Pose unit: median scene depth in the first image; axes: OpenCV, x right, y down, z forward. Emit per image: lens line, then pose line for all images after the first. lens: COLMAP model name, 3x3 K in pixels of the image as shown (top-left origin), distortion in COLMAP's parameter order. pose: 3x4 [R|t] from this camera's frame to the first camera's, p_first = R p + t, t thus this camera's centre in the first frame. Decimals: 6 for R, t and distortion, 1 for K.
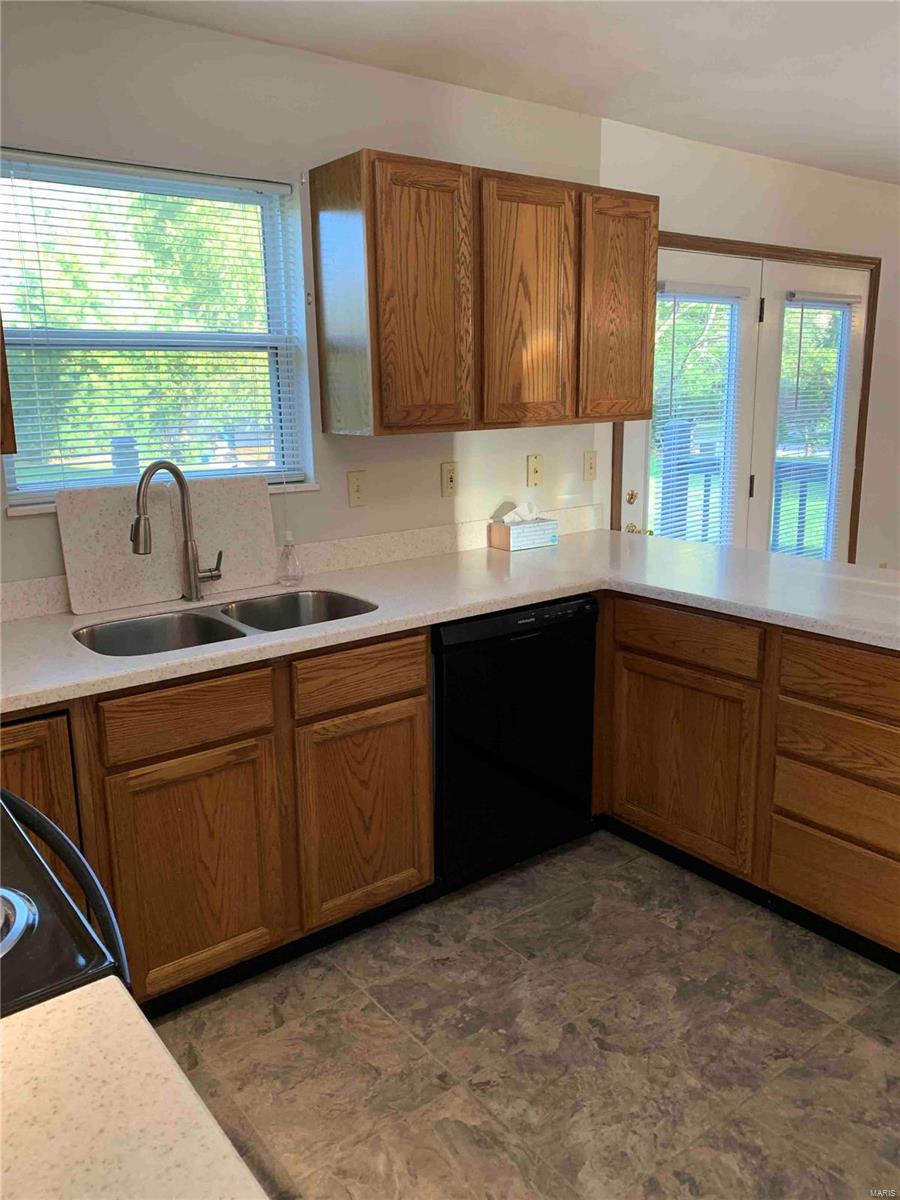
lens RADIAL K [[912.9, 0, 460.3], [0, 912.9, 589.3], [0, 0, 1]] dist [0.026642, -0.019243]
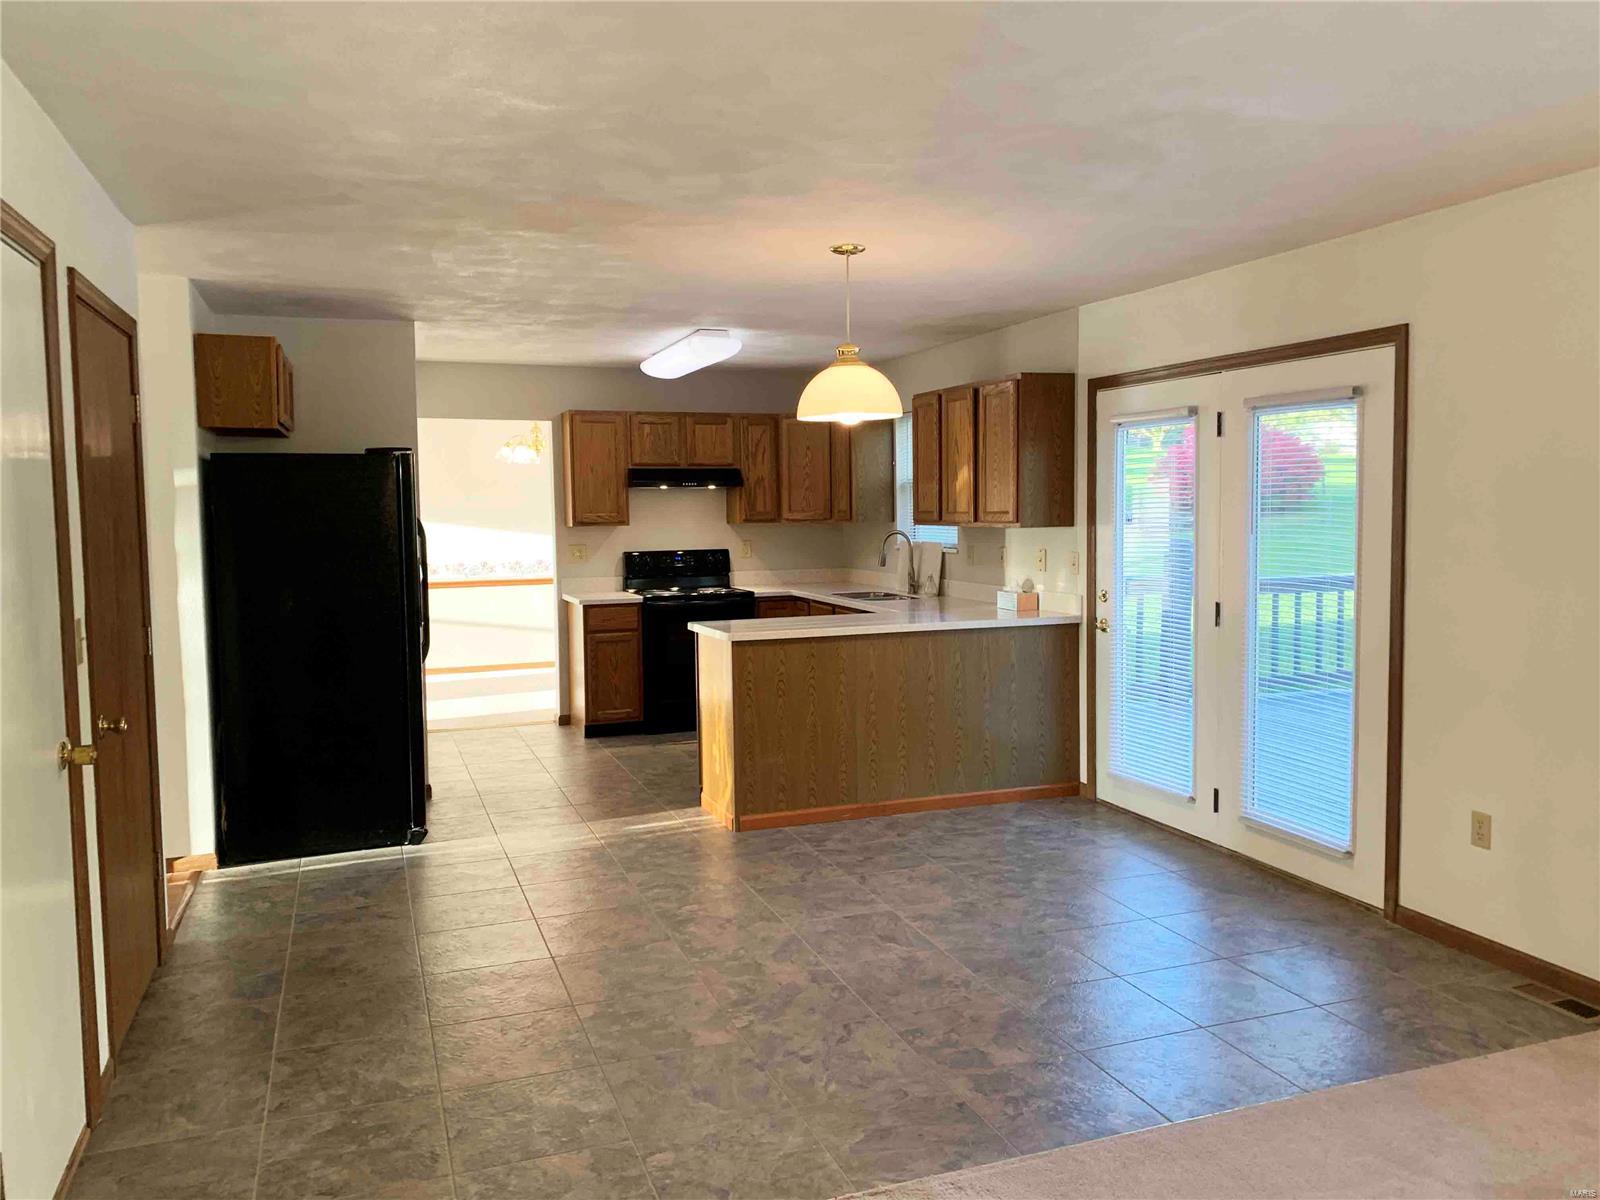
lens RADIAL K [[1217.1, 0, 795.5], [0, 1217.1, 601.4], [0, 0, 1]] dist [0.026642, -0.019243]
pose [[-0.312679, 0.102187, -0.944346, 1.896084], [-0.184608, 0.968701, 0.165947, -0.298096], [0.931747, 0.226222, -0.284028, 1.147936]]
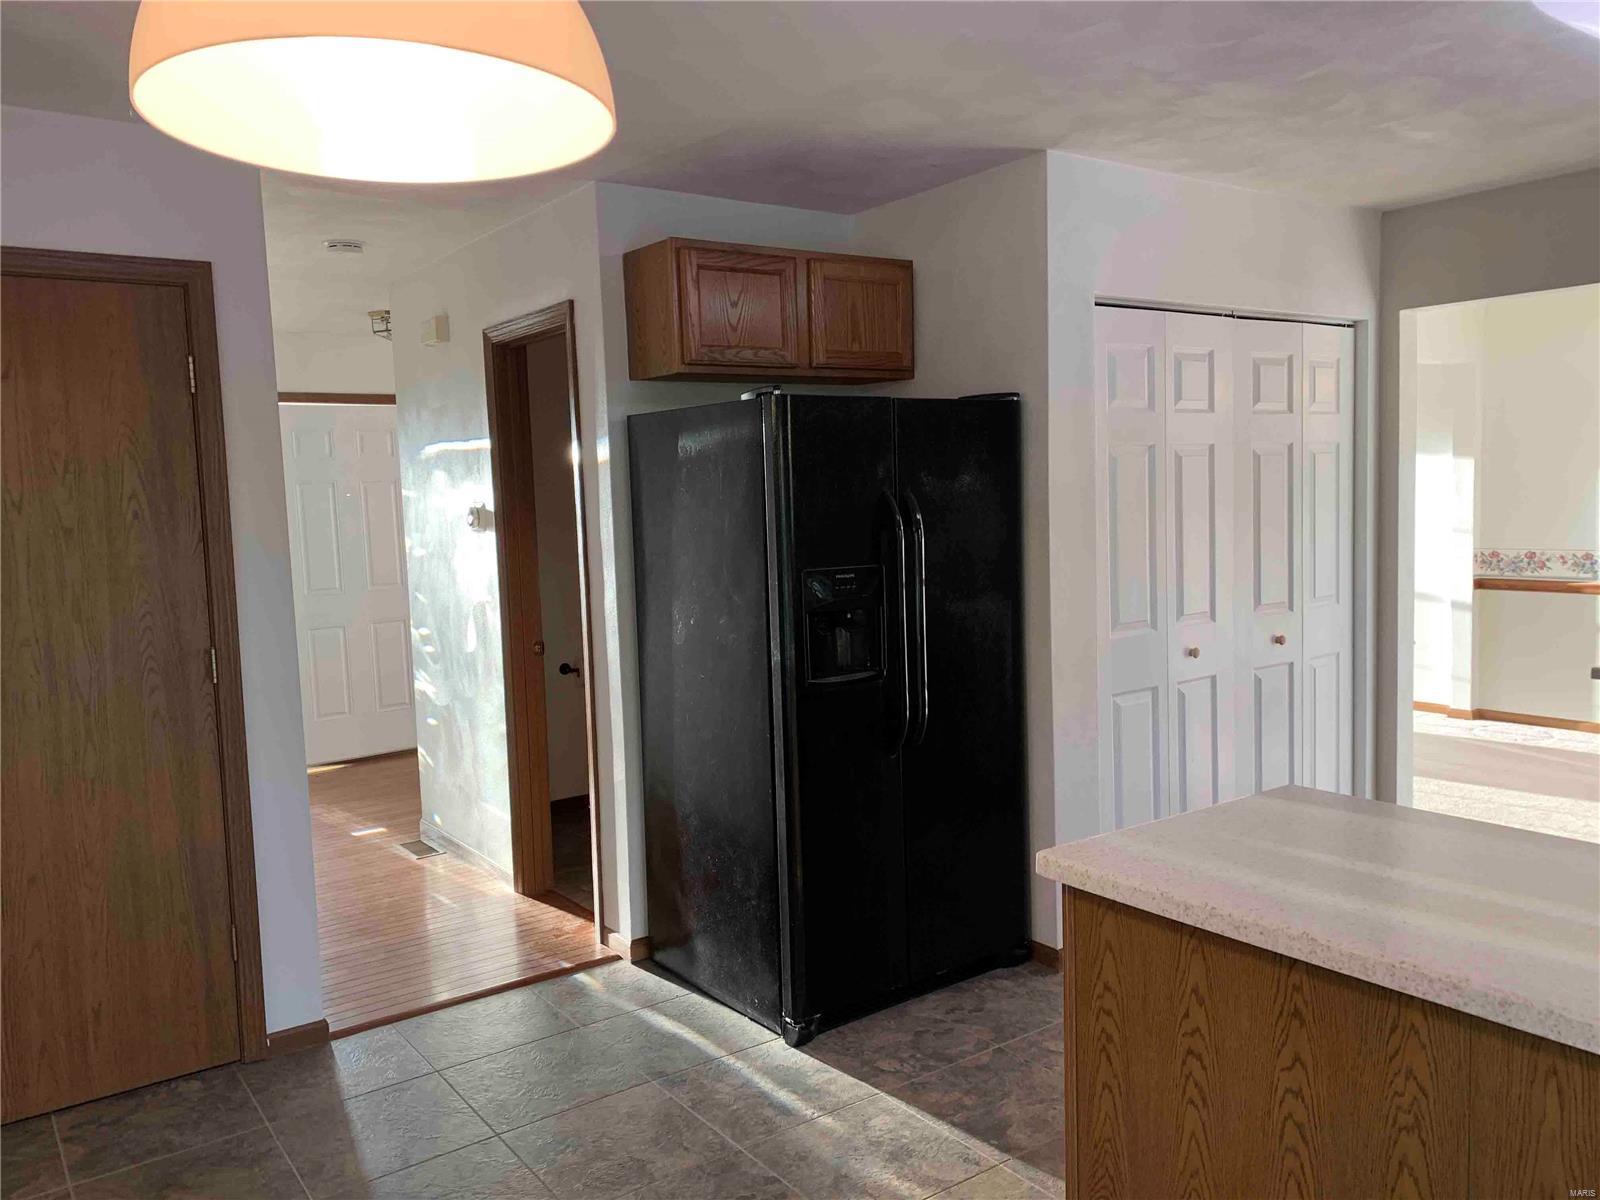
lens RADIAL K [[1217.1, 0, 798.1], [0, 1217.1, 598.3], [0, 0, 1]] dist [0.026642, -0.019243]
pose [[-0.998168, 0.045327, 0.040072, 0.557088], [0.055234, 0.953008, 0.297867, -0.256156], [-0.024687, 0.299534, -0.953766, 1.114298]]
